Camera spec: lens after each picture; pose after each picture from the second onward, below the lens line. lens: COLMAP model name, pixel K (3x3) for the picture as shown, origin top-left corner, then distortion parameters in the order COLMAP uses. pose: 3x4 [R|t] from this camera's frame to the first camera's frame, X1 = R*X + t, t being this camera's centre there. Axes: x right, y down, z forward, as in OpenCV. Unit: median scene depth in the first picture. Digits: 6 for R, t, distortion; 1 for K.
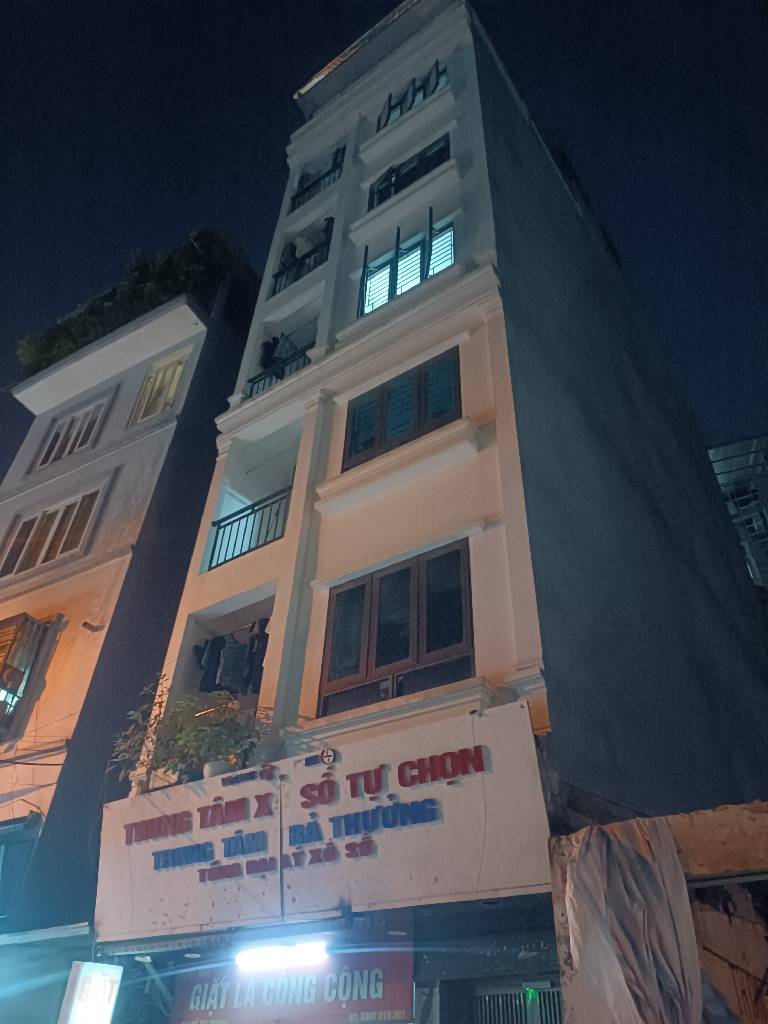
lens RADIAL K [[731.3, 0, 380.1], [0, 731.3, 513.6], [0, 0, 1]] dist [0.034868, -0.039272]
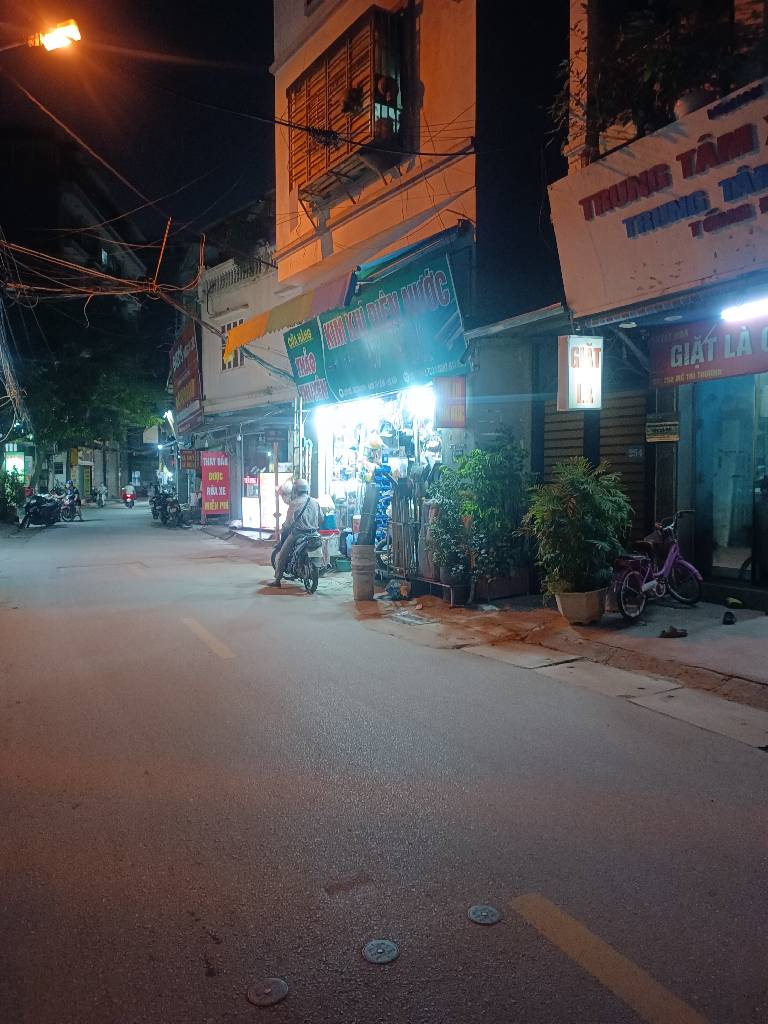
lens RADIAL K [[731.3, 0, 380.1], [0, 731.3, 513.6], [0, 0, 1]] dist [0.034868, -0.039272]
pose [[0.901482, -0.028071, -0.431905, -0.205862], [0.311235, 0.735496, 0.601813, 0.093087], [0.300771, -0.676948, 0.671773, 0.064377]]
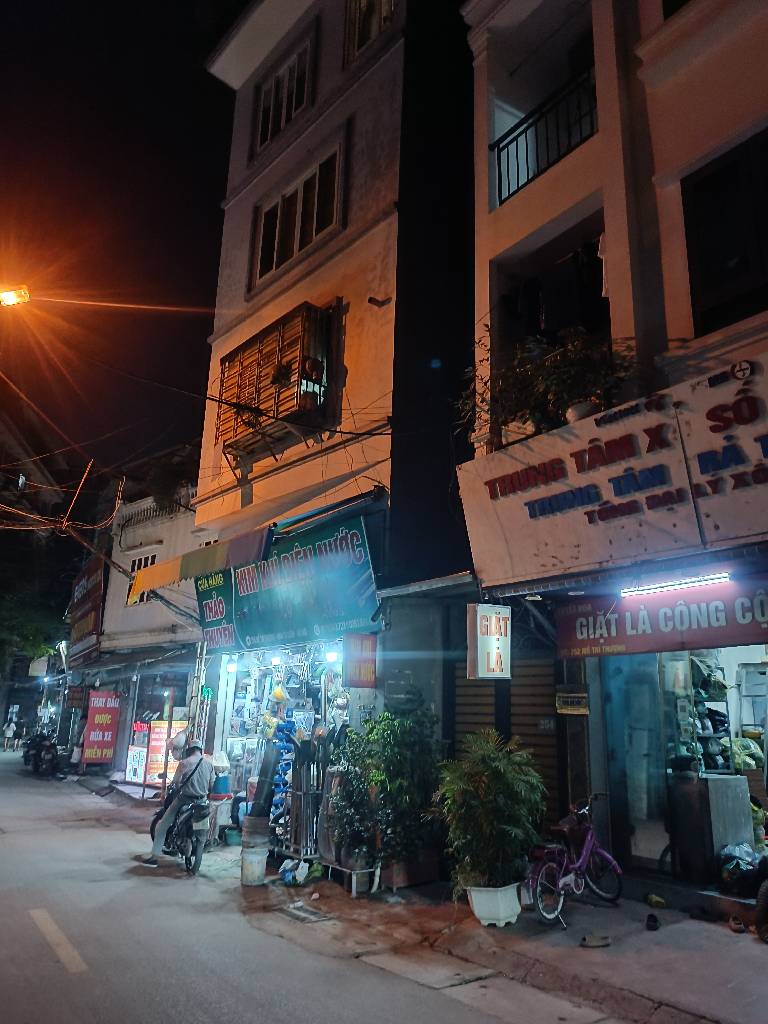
lens RADIAL K [[749.2, 0, 378.6], [0, 749.2, 513.2], [0, 0, 1]] dist [0.032407, -0.038935]
pose [[0.946597, -0.100472, -0.306364, -0.198813], [0.215137, 0.904565, 0.368075, 0.072424], [0.240144, -0.414329, 0.877874, 0.089682]]
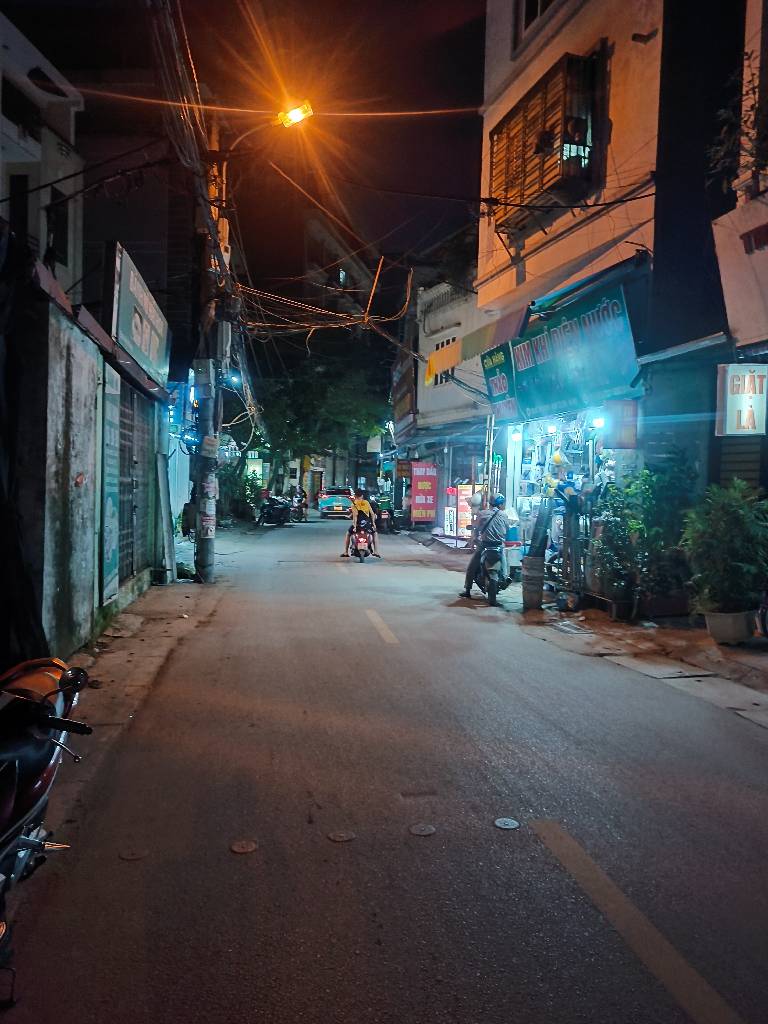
lens RADIAL K [[749.2, 0, 378.6], [0, 749.2, 513.2], [0, 0, 1]] dist [0.032407, -0.038935]
pose [[0.732741, 0.000585, -0.680507, -0.033727], [0.442228, 0.759652, 0.476826, 0.032672], [0.517227, -0.650329, 0.556370, -0.002904]]
